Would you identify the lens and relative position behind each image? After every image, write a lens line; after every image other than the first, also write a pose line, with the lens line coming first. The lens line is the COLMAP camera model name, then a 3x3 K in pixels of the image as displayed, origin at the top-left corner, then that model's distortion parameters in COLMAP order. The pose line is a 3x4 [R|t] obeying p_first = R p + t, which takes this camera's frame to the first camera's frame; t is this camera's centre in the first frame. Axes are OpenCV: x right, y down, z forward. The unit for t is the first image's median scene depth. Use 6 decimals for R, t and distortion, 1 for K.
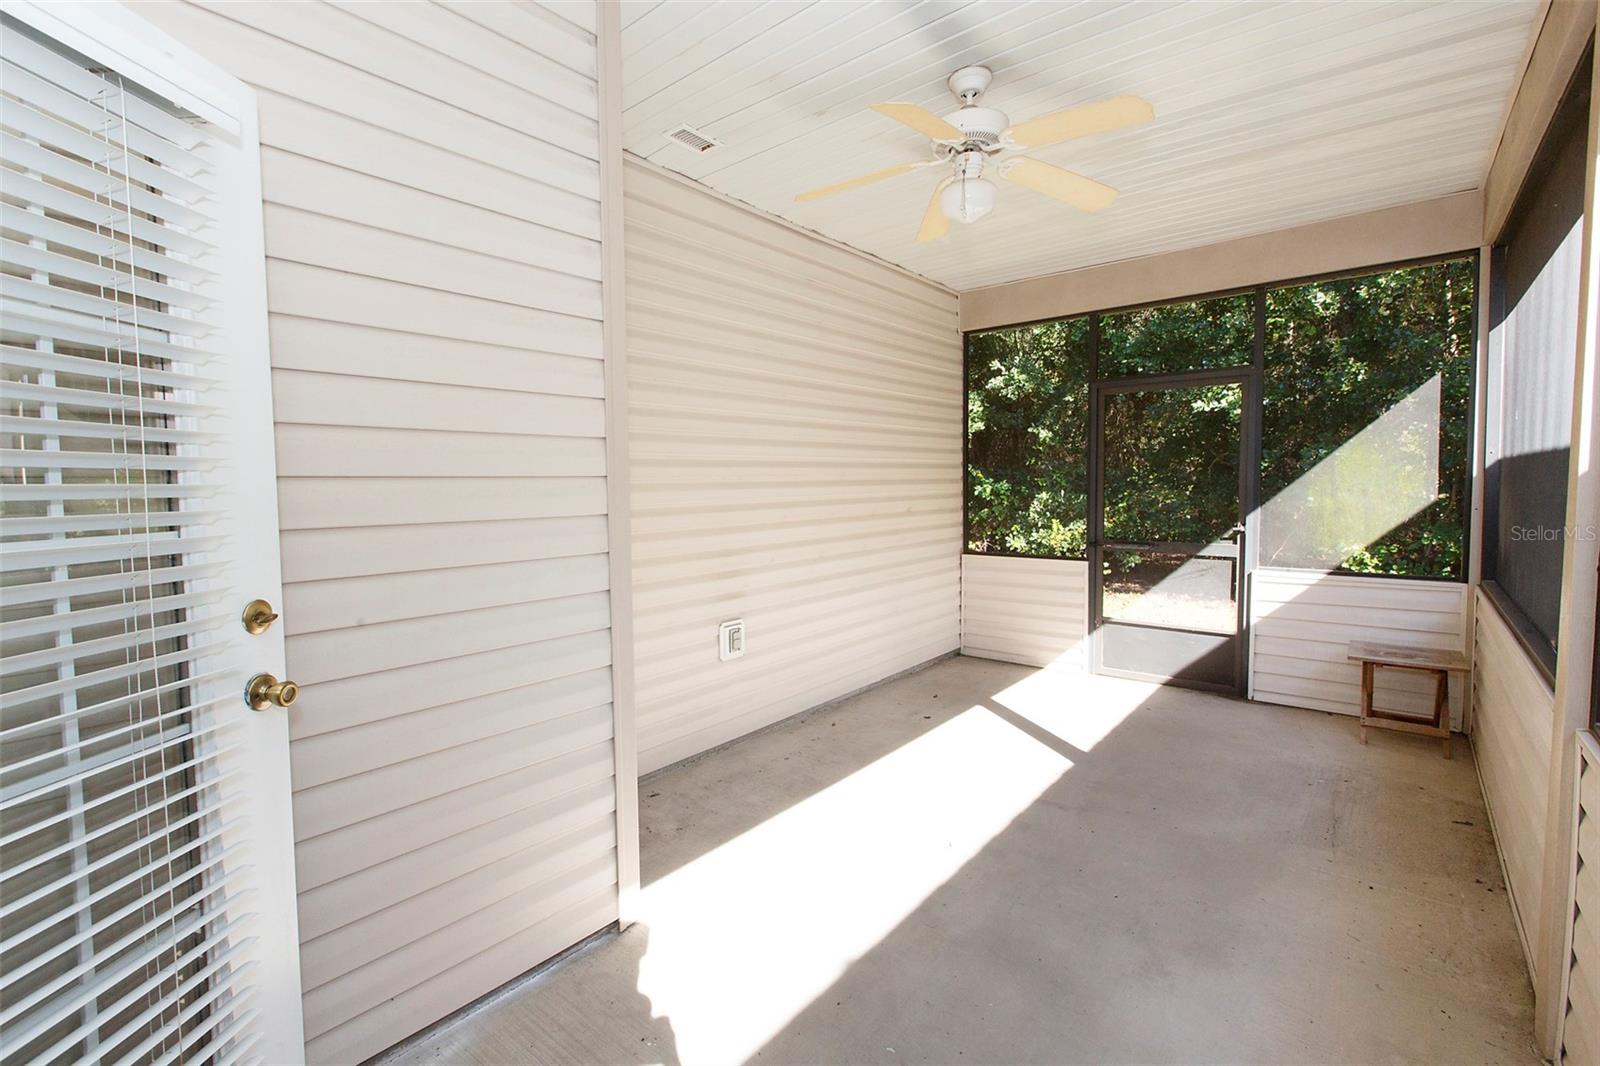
lens RADIAL K [[726.3, 0, 791.4], [0, 726.3, 526.3], [0, 0, 1]] dist [0.000478, -0.000388]
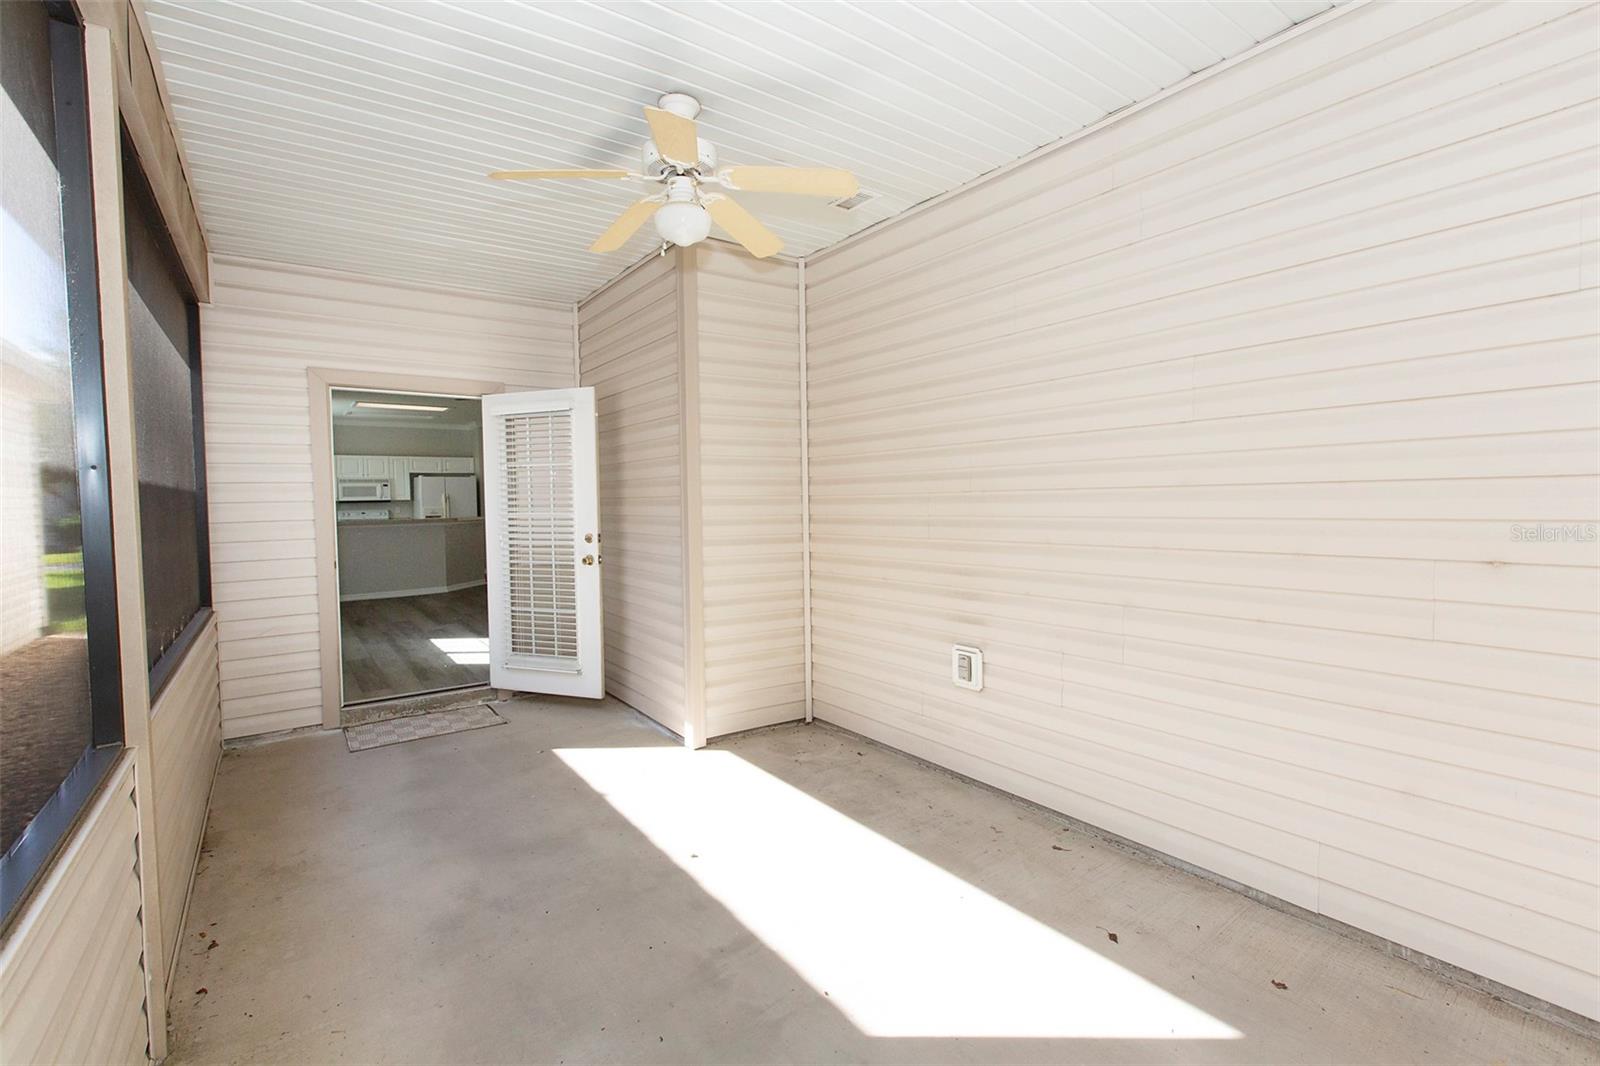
lens RADIAL K [[726.3, 0, 791.4], [0, 726.3, 526.3], [0, 0, 1]] dist [0.000478, -0.000388]
pose [[-0.267697, 0.052177, -0.962089, 0.960646], [-0.037459, 0.997214, 0.064505, -0.080912], [0.962775, 0.053307, -0.264997, 1.153485]]
